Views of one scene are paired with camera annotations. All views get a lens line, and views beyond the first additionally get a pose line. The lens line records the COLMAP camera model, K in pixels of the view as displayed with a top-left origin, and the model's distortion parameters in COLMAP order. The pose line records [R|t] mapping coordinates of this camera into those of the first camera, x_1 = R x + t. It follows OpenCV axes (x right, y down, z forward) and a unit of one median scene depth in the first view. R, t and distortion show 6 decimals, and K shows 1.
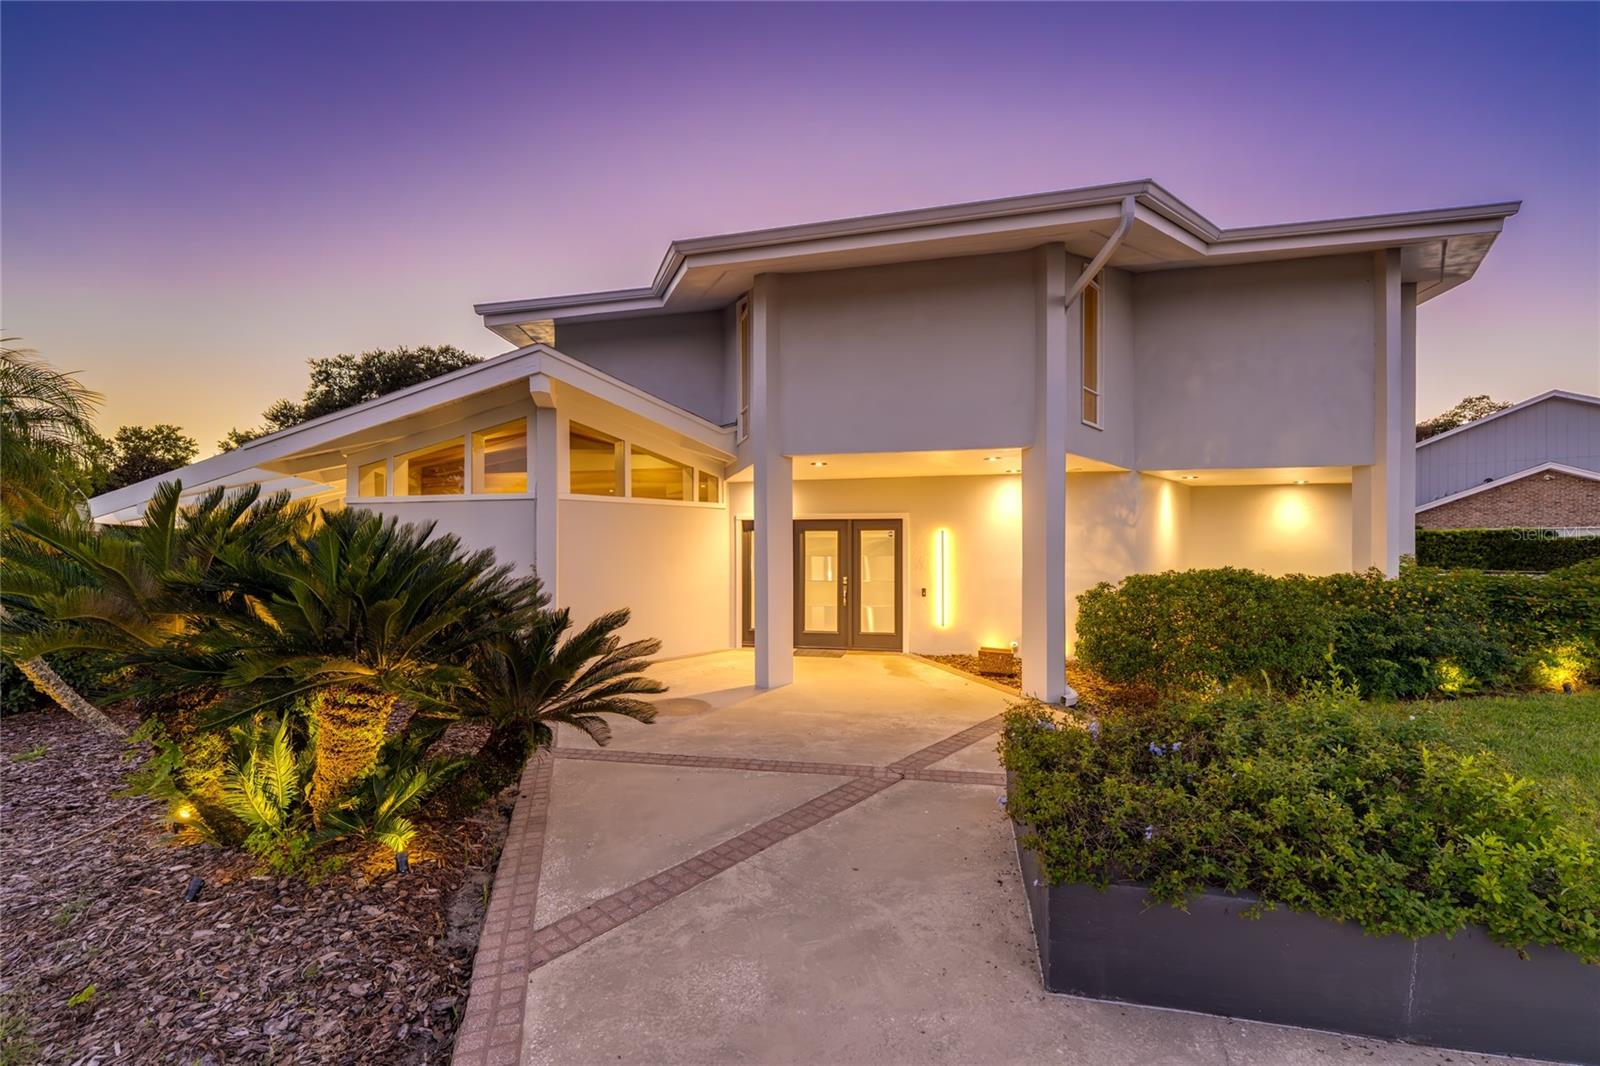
lens RADIAL K [[638.9, 0, 799.5], [0, 638.9, 534.0], [0, 0, 1]] dist [-0.000318, 0.000157]
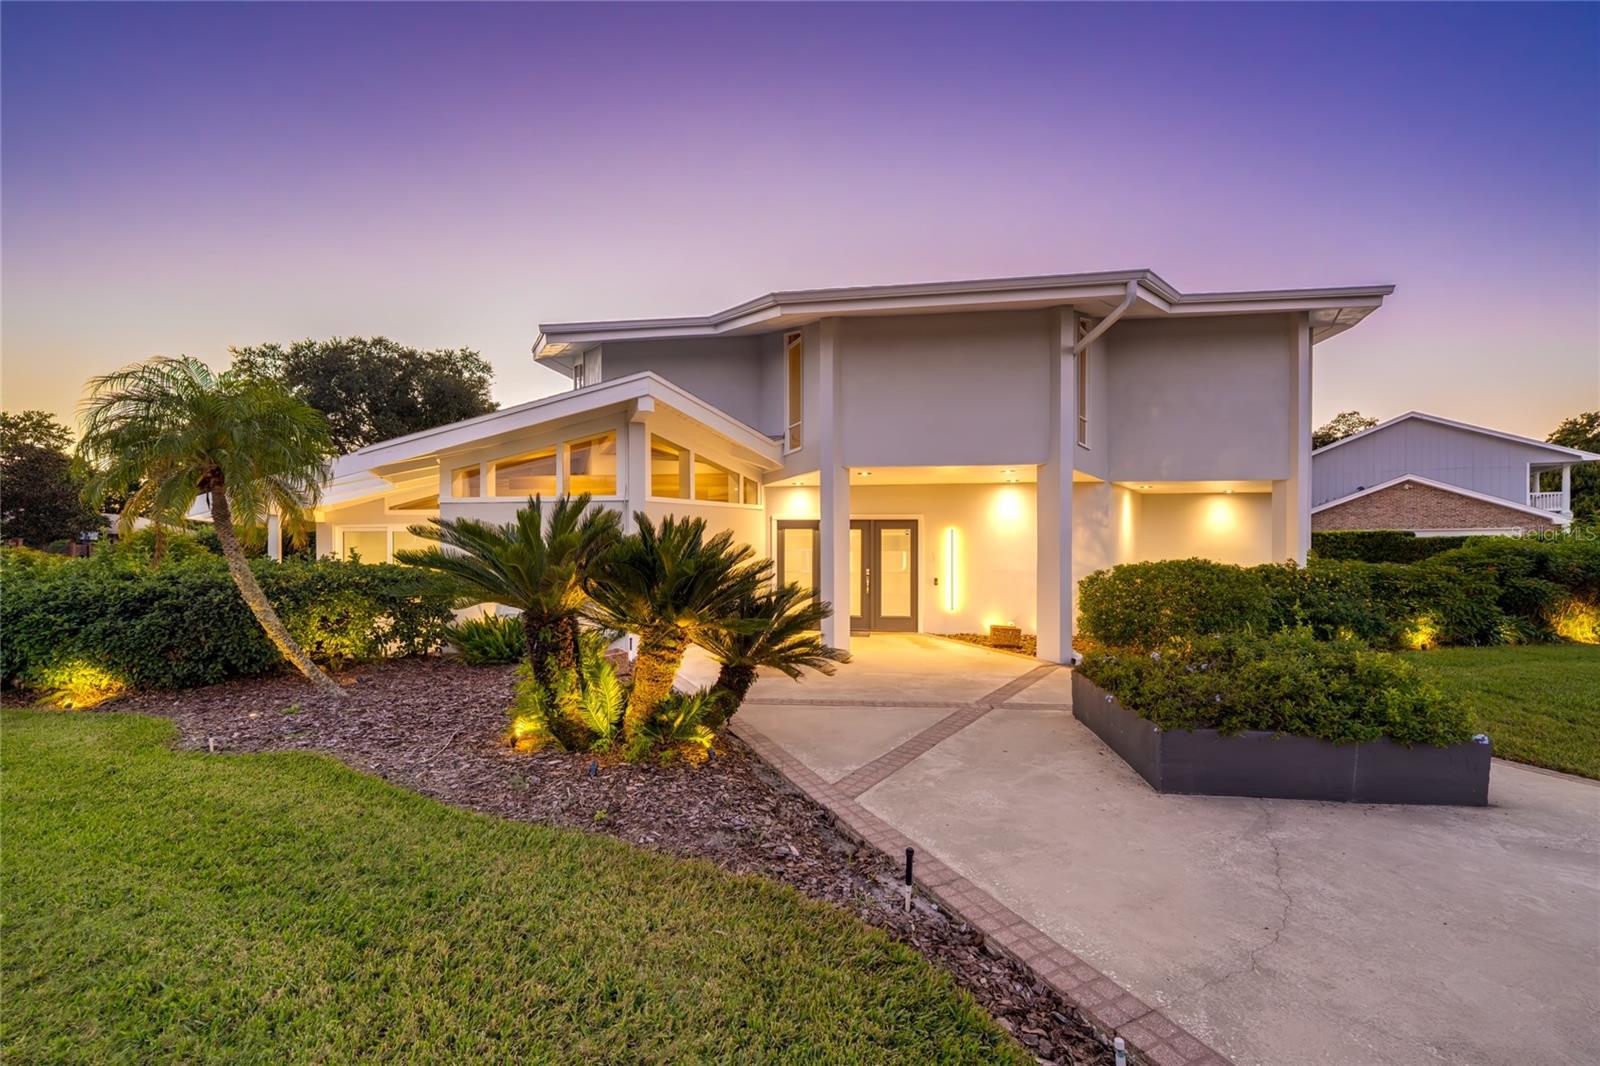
lens RADIAL K [[630.3, 0, 798.5], [0, 630.3, 534.3], [0, 0, 1]] dist [0.000364, -0.000292]
pose [[0.995215, 0.003241, 0.097660, -0.219521], [-0.003382, 0.999993, 0.001279, 0.003712], [-0.097655, -0.001603, 0.995219, -0.175910]]
